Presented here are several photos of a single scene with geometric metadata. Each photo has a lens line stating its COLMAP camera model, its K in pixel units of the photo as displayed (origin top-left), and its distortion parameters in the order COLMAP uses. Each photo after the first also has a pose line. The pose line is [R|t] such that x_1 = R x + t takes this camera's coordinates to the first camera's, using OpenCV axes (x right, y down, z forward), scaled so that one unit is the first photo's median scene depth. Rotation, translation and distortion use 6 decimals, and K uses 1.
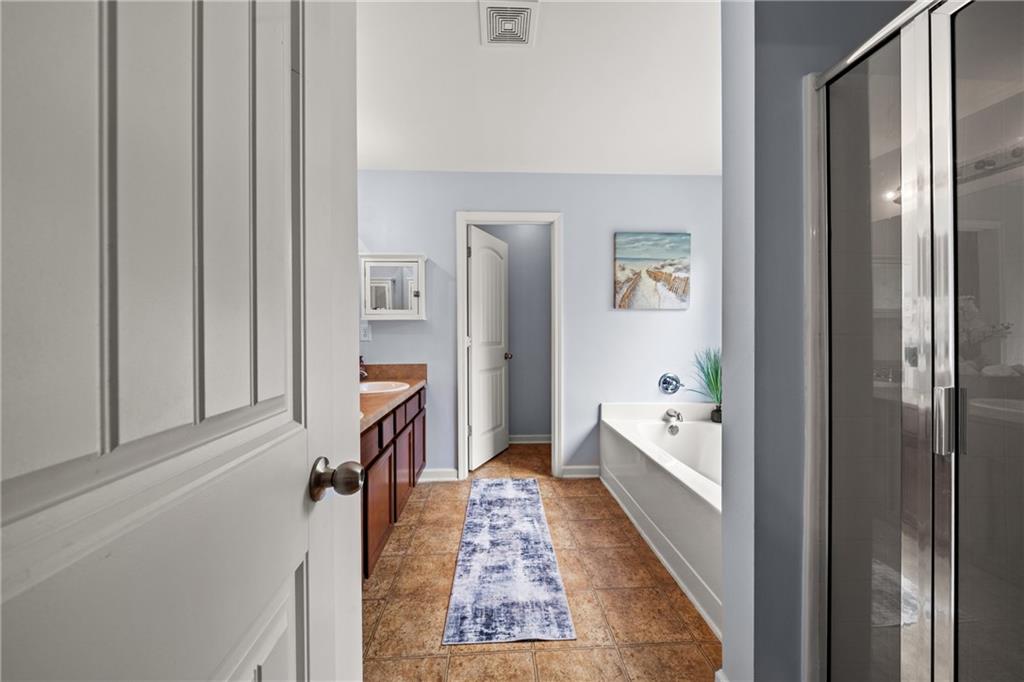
lens RADIAL K [[352.7, 0, 511.2], [0, 352.7, 335.1], [0, 0, 1]] dist [-0.007013, -0.000107]
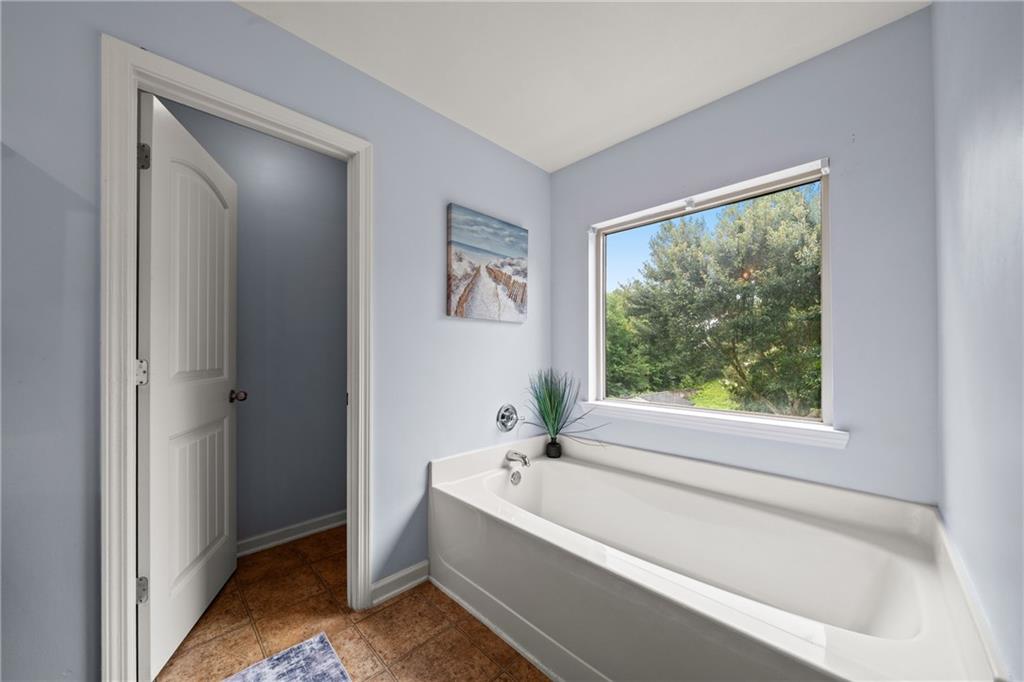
lens RADIAL K [[352.7, 0, 495.5], [0, 352.7, 348.0], [0, 0, 1]] dist [-0.007013, -0.000107]
pose [[0.749490, 0.007970, 0.661968, -0.083805], [0.000588, 0.999919, -0.012705, -0.005682], [-0.662016, 0.009911, 0.749424, 0.440196]]
